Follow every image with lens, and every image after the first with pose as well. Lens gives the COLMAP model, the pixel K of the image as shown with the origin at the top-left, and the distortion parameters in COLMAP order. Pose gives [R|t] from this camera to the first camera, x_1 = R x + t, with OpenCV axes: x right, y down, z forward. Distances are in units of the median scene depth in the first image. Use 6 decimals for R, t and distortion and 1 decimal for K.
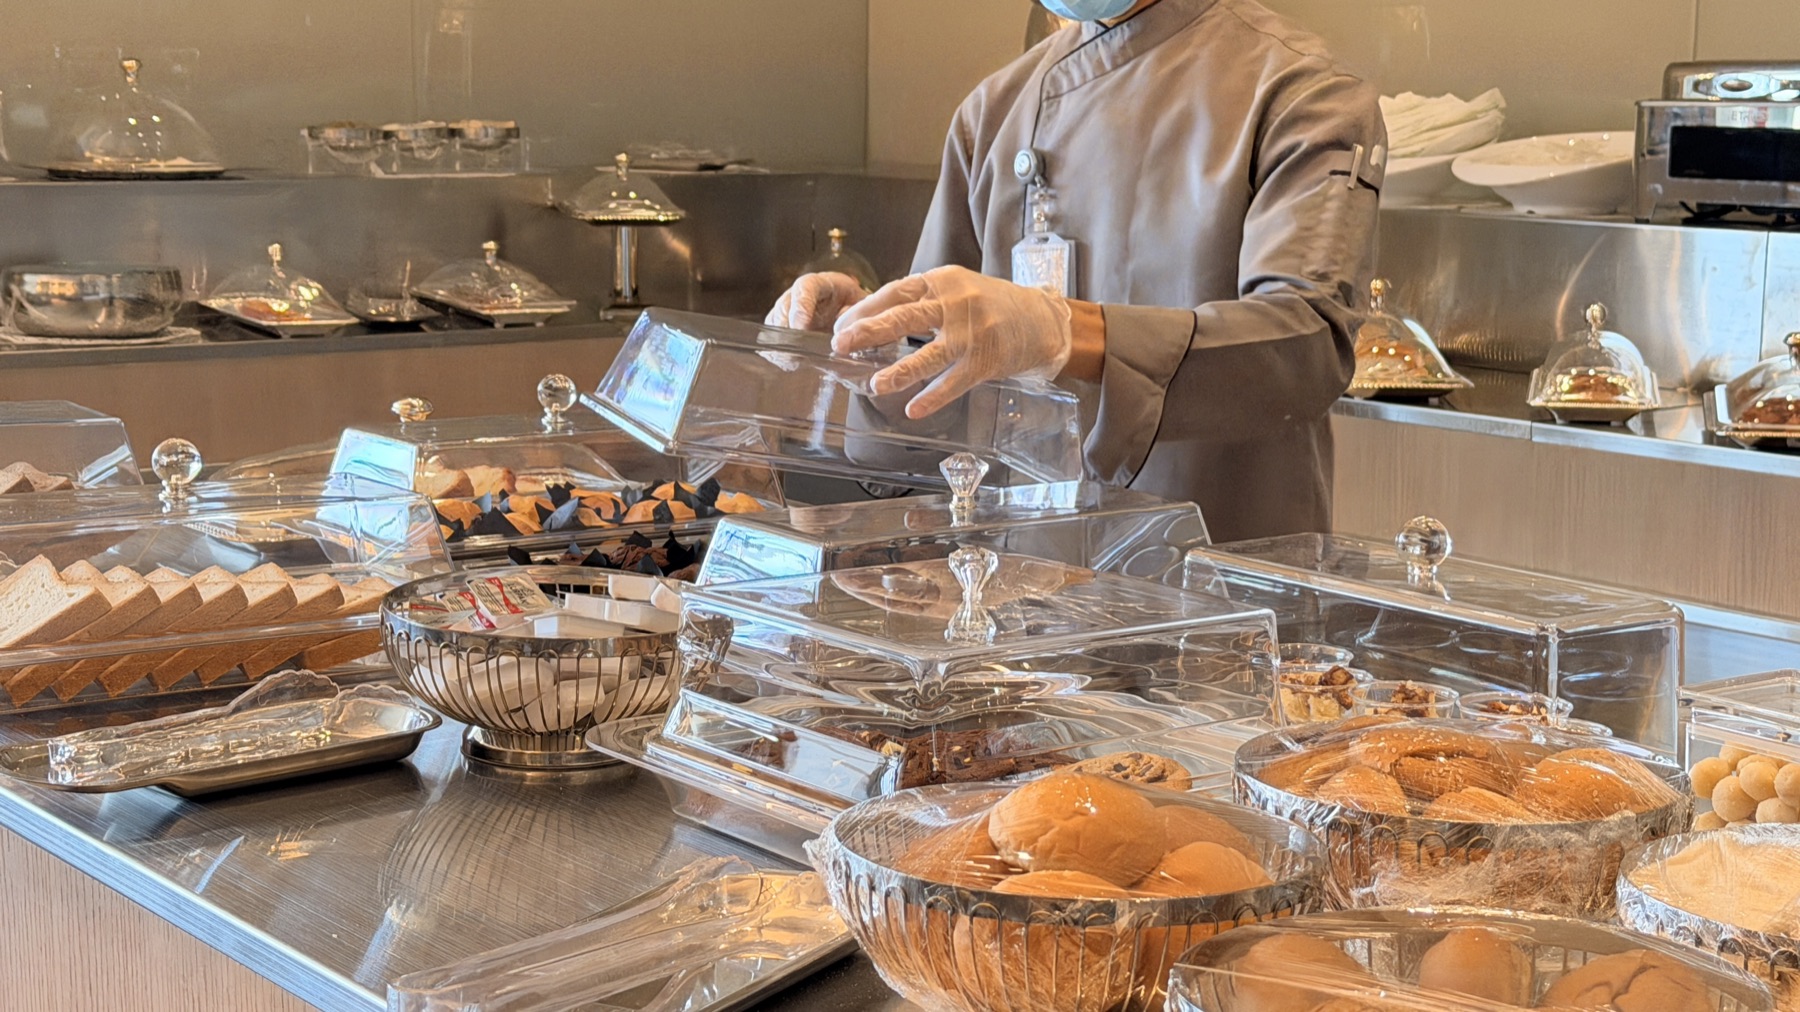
lens RADIAL K [[3065.0, 0, 900.3], [0, 3065.0, 507.0], [0, 0, 1]] dist [0.125270, 0.000000]
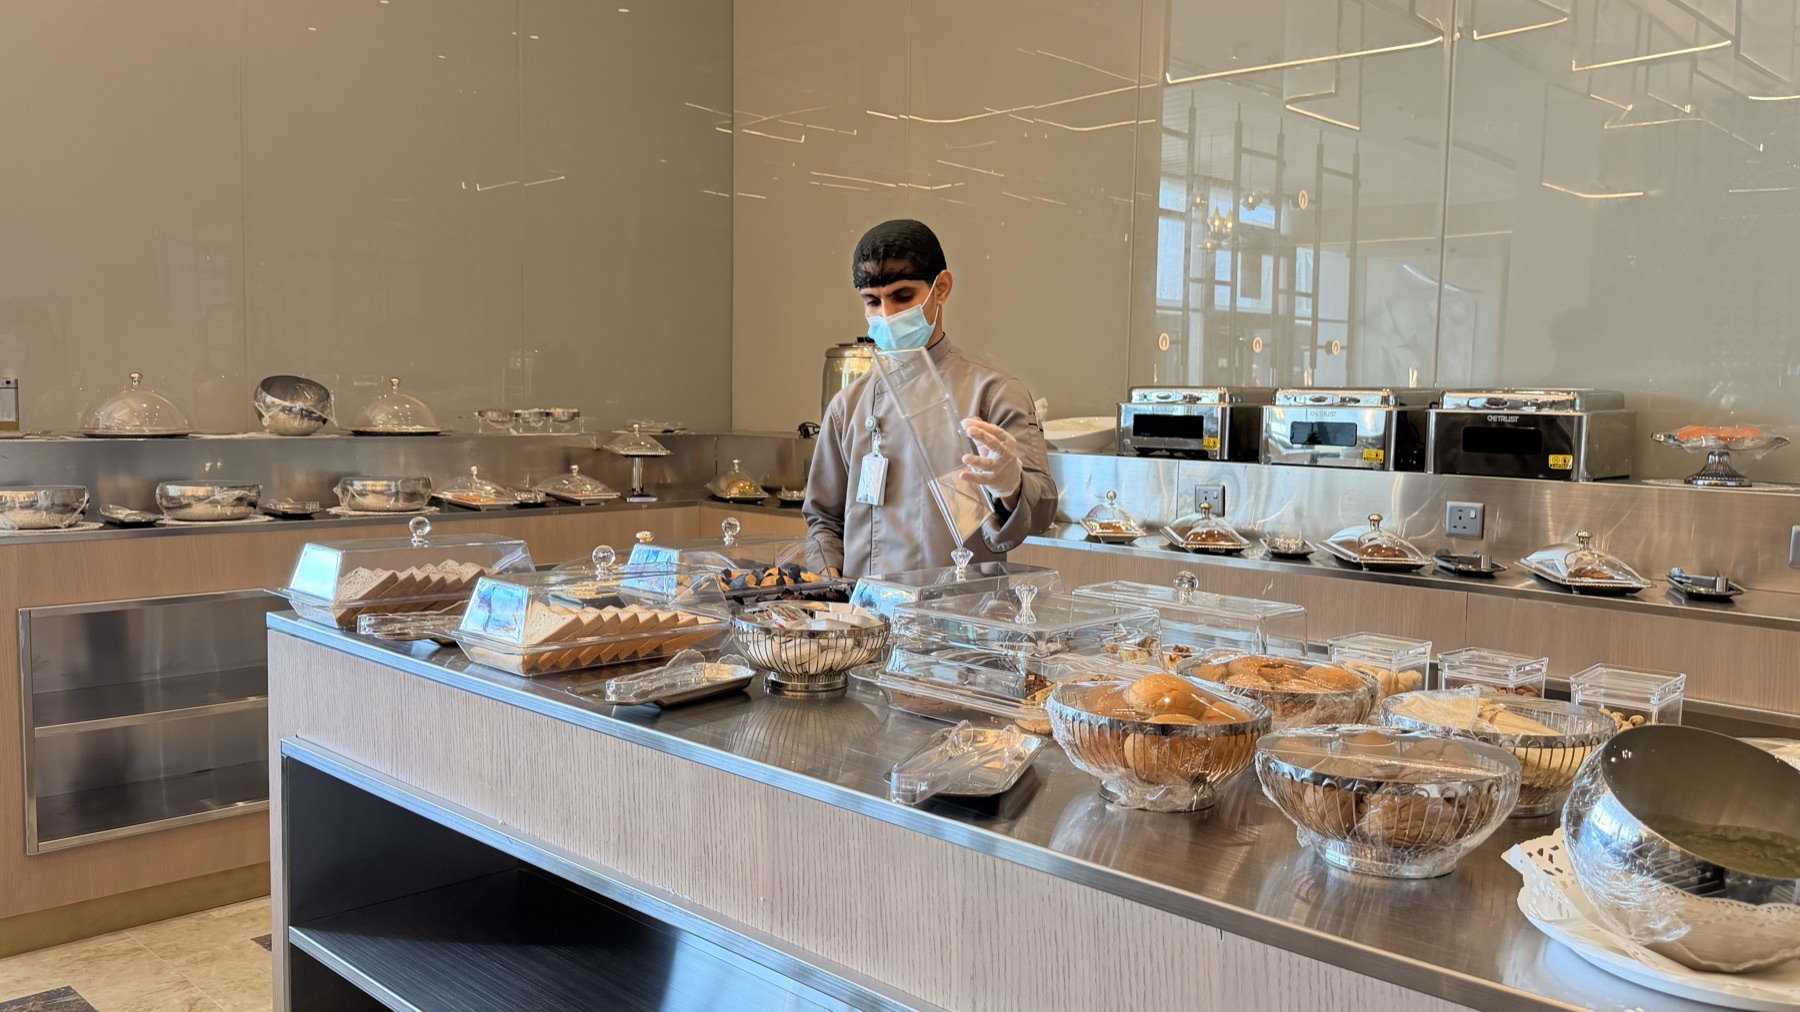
lens RADIAL K [[1436.2, 0, 899.3], [0, 1436.2, 503.3], [0, 0, 1]] dist [0.103545, 0.000881]
pose [[0.984434, -0.004712, 0.175691, -0.102622], [0.016292, 0.997783, -0.064529, 0.008313], [-0.174998, 0.066387, 0.982328, -0.010410]]
